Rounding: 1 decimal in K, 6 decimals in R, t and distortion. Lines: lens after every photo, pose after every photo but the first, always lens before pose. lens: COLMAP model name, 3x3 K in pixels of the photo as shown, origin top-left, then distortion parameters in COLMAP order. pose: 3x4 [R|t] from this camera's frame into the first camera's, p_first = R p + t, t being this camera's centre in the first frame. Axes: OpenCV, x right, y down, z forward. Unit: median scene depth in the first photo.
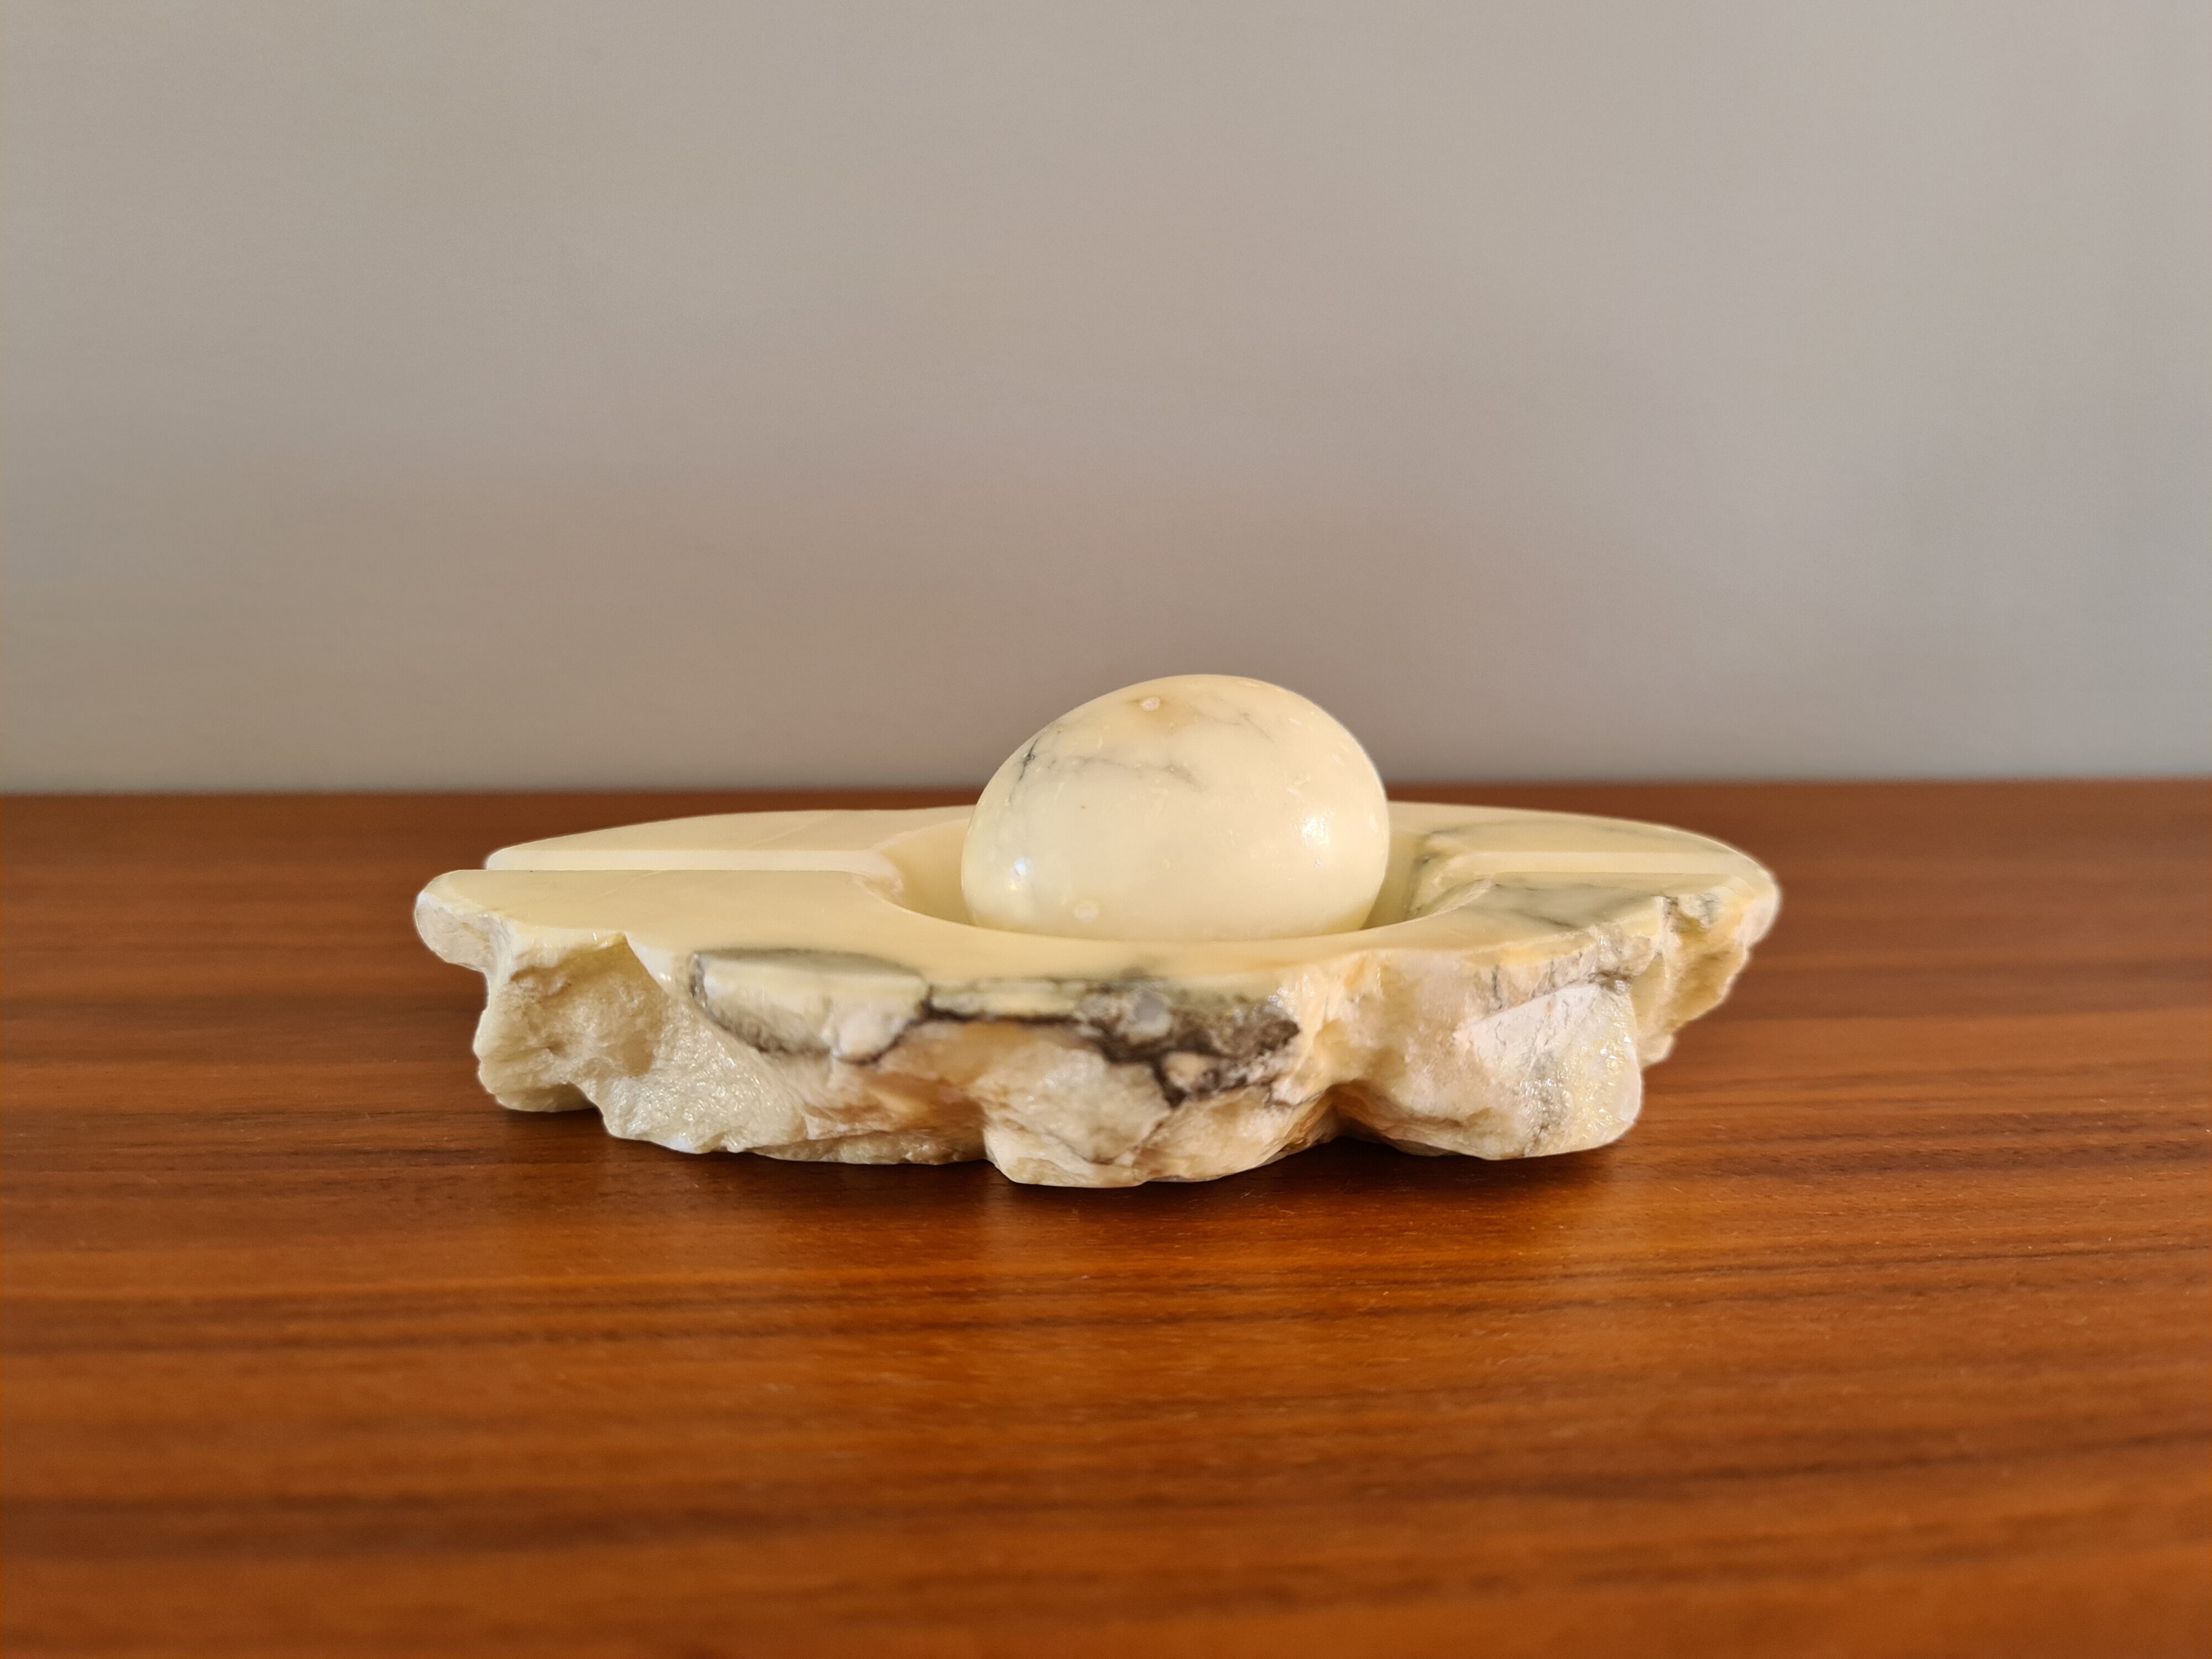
lens RADIAL K [[1771.0, 0, 1116.4], [0, 1771.0, 832.2], [0, 0, 1]] dist [-0.032102, 0.084428]
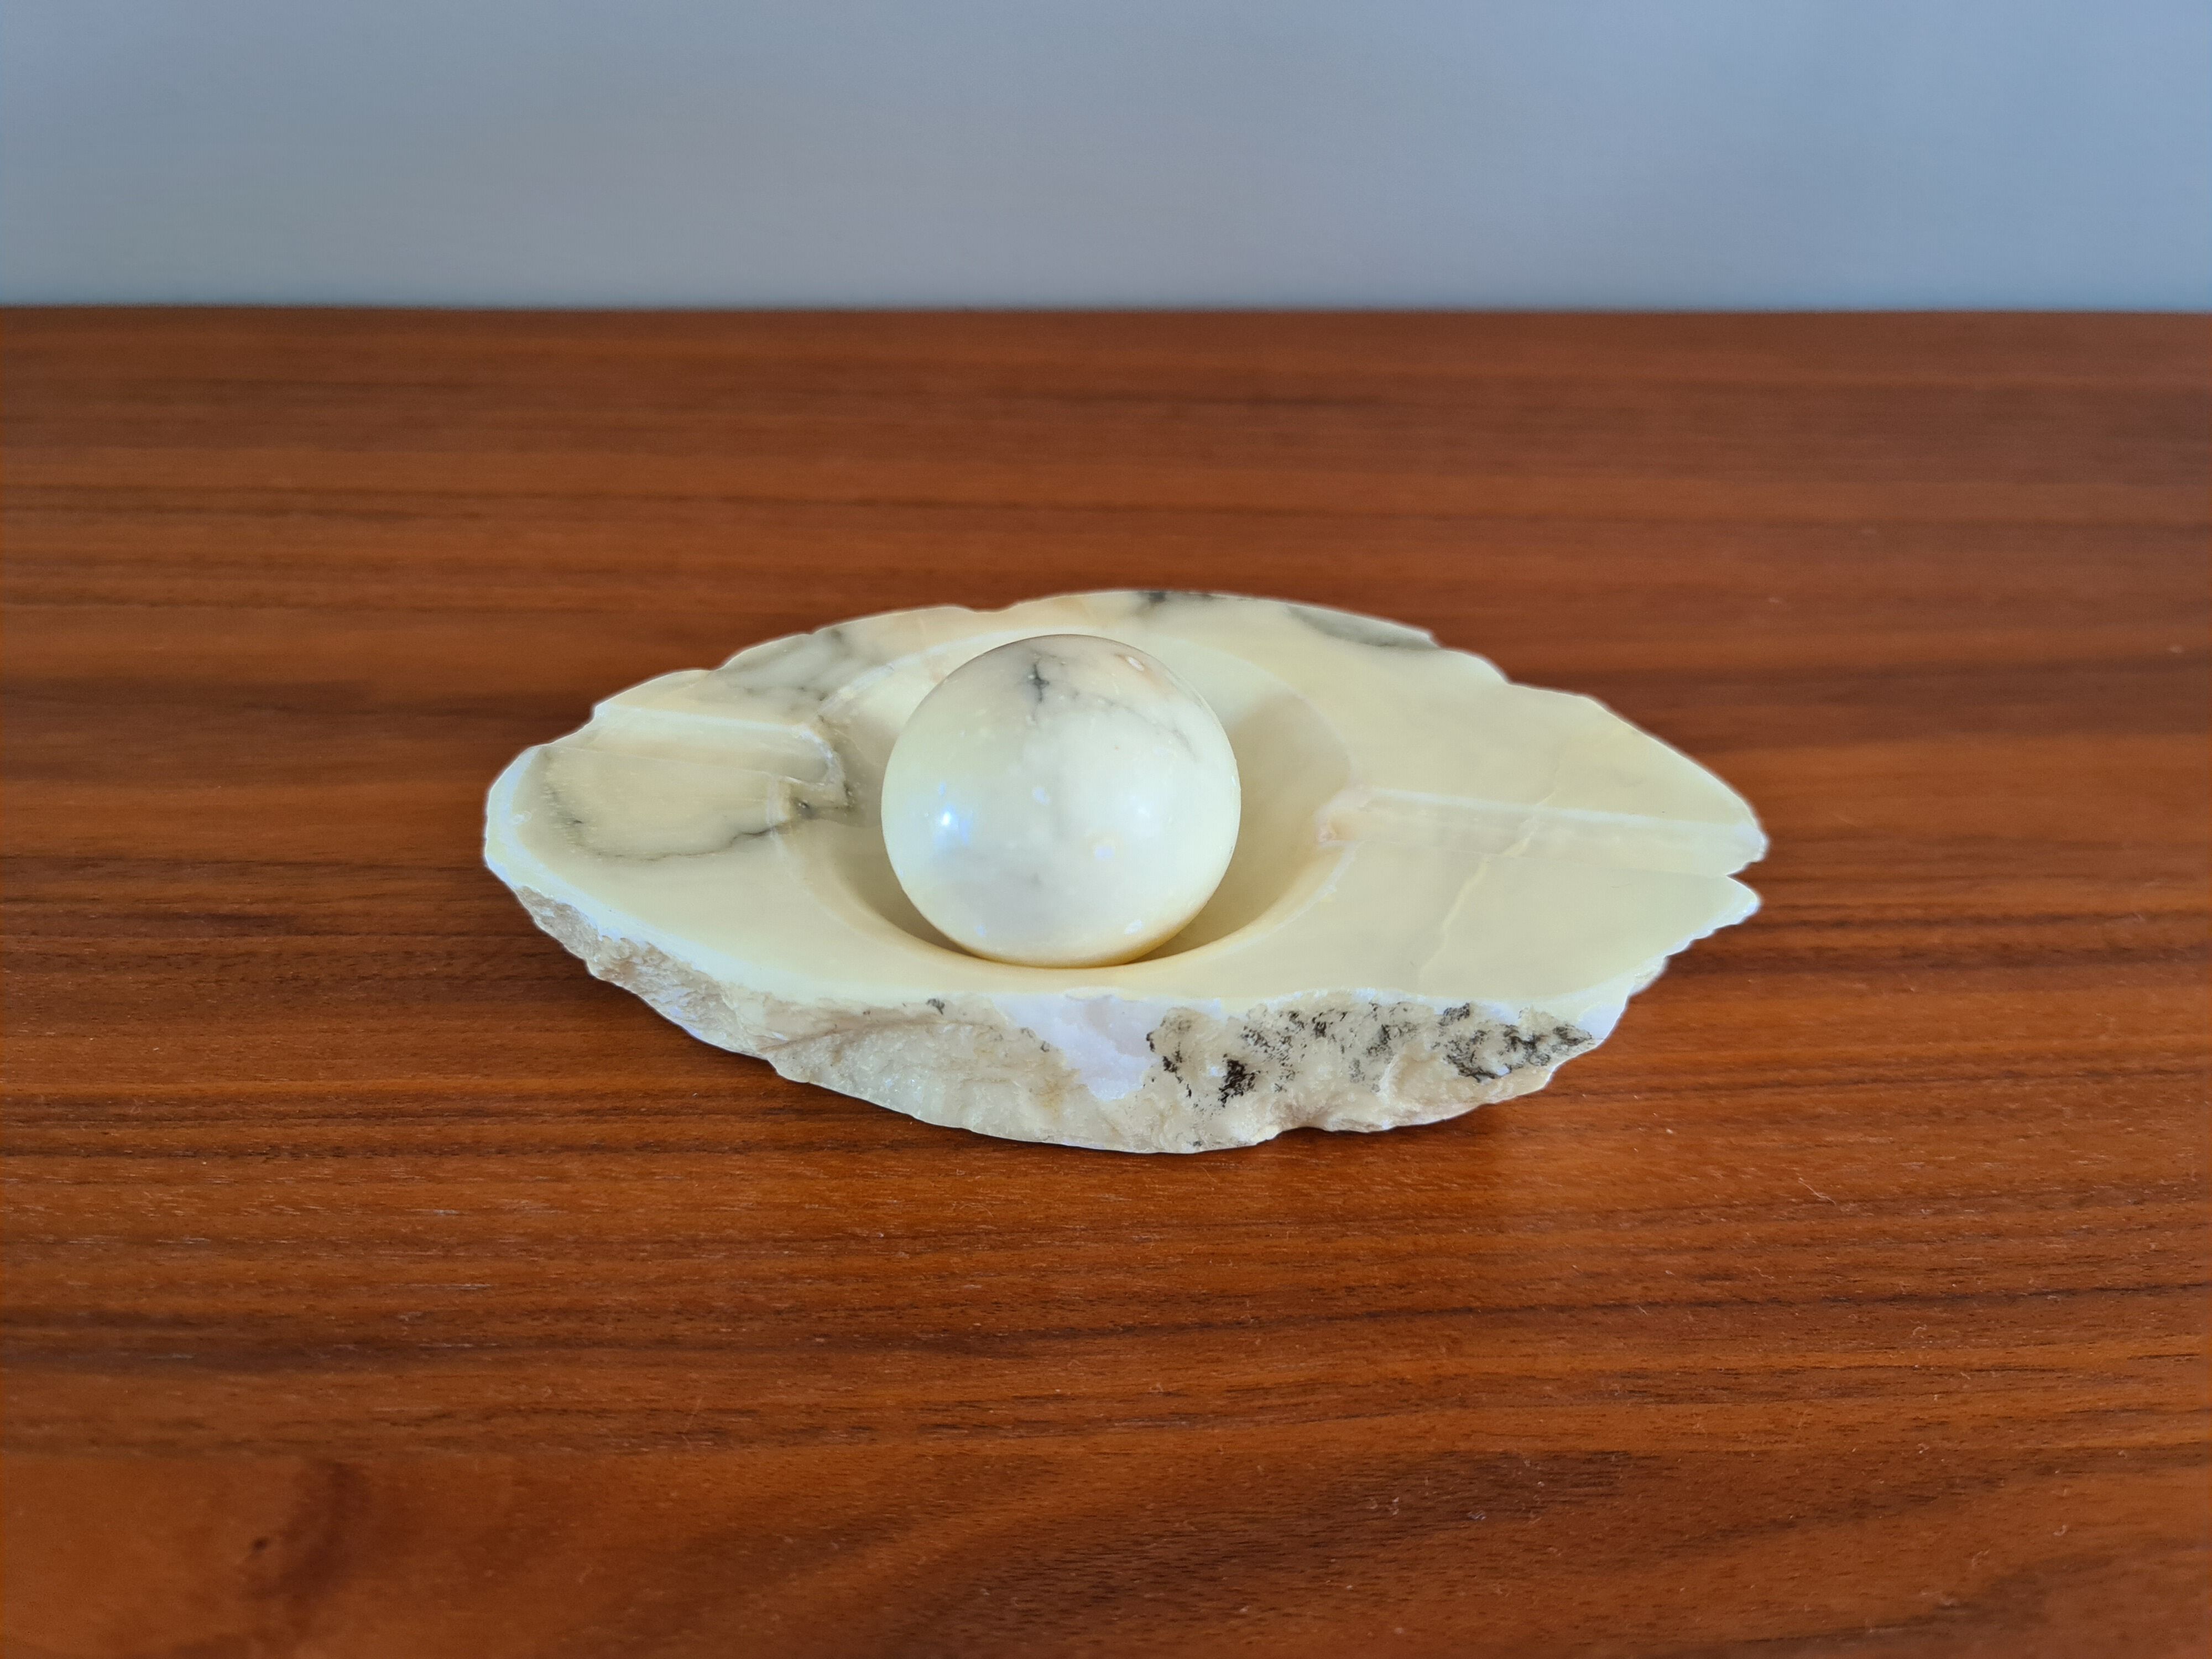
lens RADIAL K [[1790.2, 0, 1106.0], [0, 1790.2, 829.5], [0, 0, 1]] dist [0.002053, 0.017206]
pose [[0.998259, 0.035195, -0.047328, 0.385140], [-0.010519, 0.895819, 0.444296, -0.589809], [0.058035, -0.443024, 0.894629, -0.119845]]
